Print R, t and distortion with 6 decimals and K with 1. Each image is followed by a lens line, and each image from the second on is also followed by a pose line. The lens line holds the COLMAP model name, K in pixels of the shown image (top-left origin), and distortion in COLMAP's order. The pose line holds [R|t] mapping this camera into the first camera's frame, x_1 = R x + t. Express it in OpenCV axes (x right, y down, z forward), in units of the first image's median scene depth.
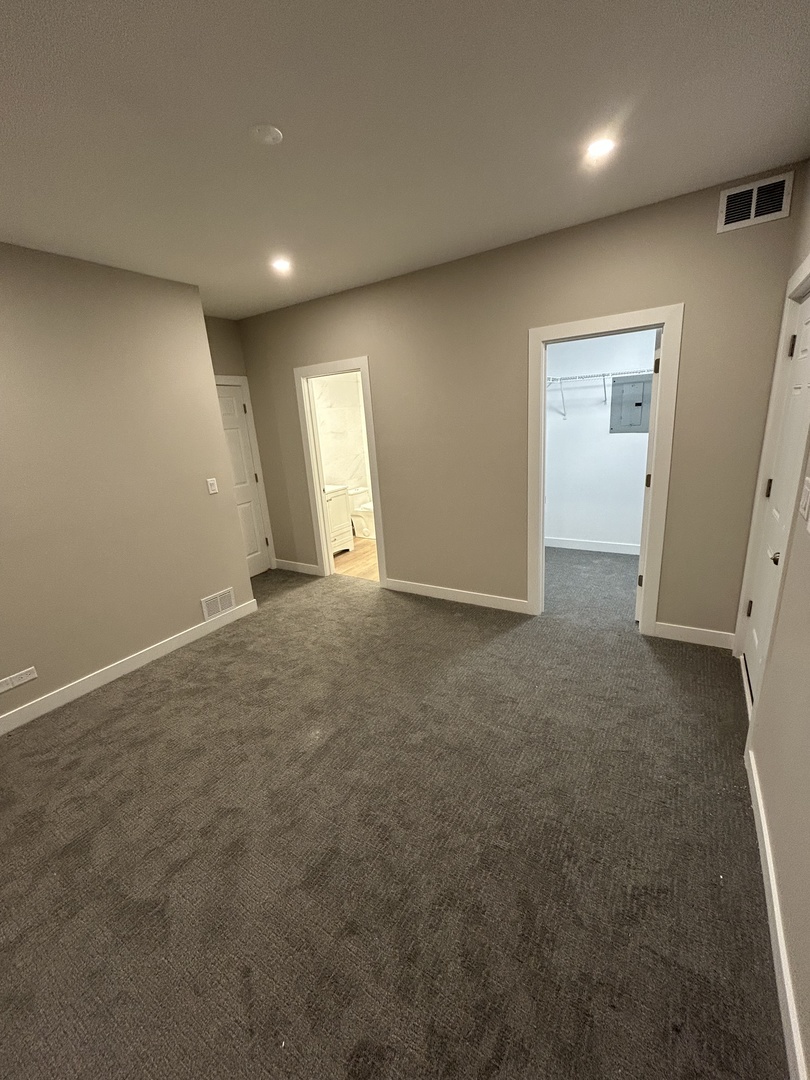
lens RADIAL K [[431.7, 0, 406.5], [0, 431.7, 539.7], [0, 0, 1]] dist [-0.001536, 0.001161]
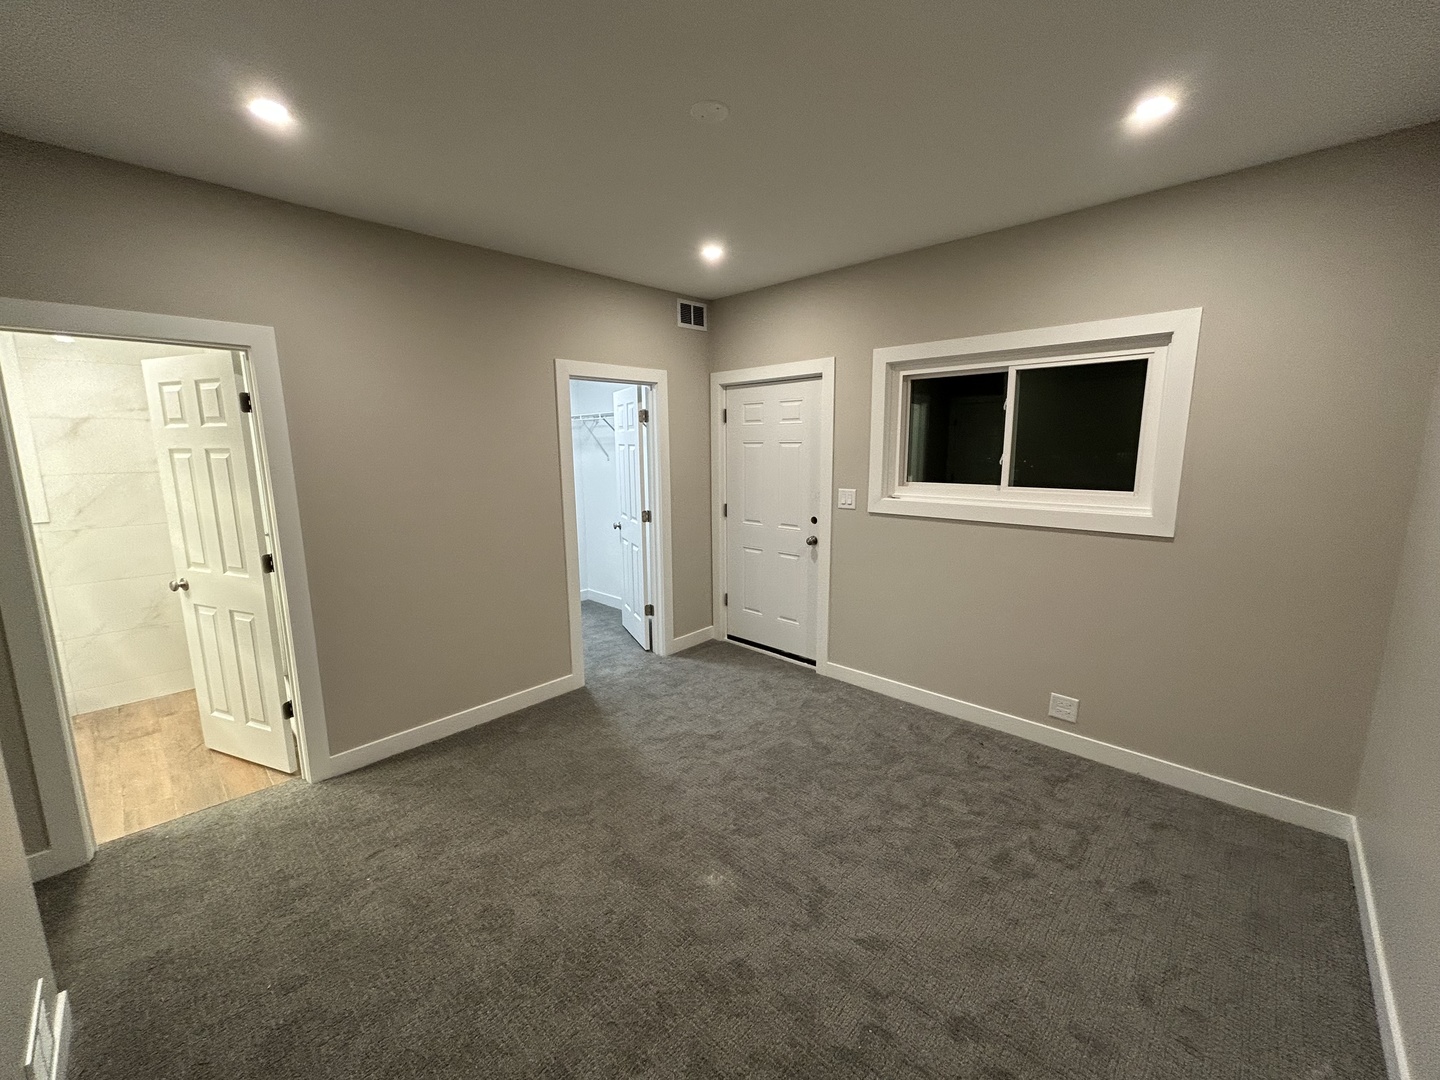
lens RADIAL K [[575.6, 0, 717.2], [0, 575.6, 549.4], [0, 0, 1]] dist [-0.001536, 0.001161]
pose [[0.196417, -0.107966, 0.974558, -0.691200], [0.264346, 0.962948, 0.053402, -0.070243], [-0.944215, 0.247132, 0.217680, 0.432930]]
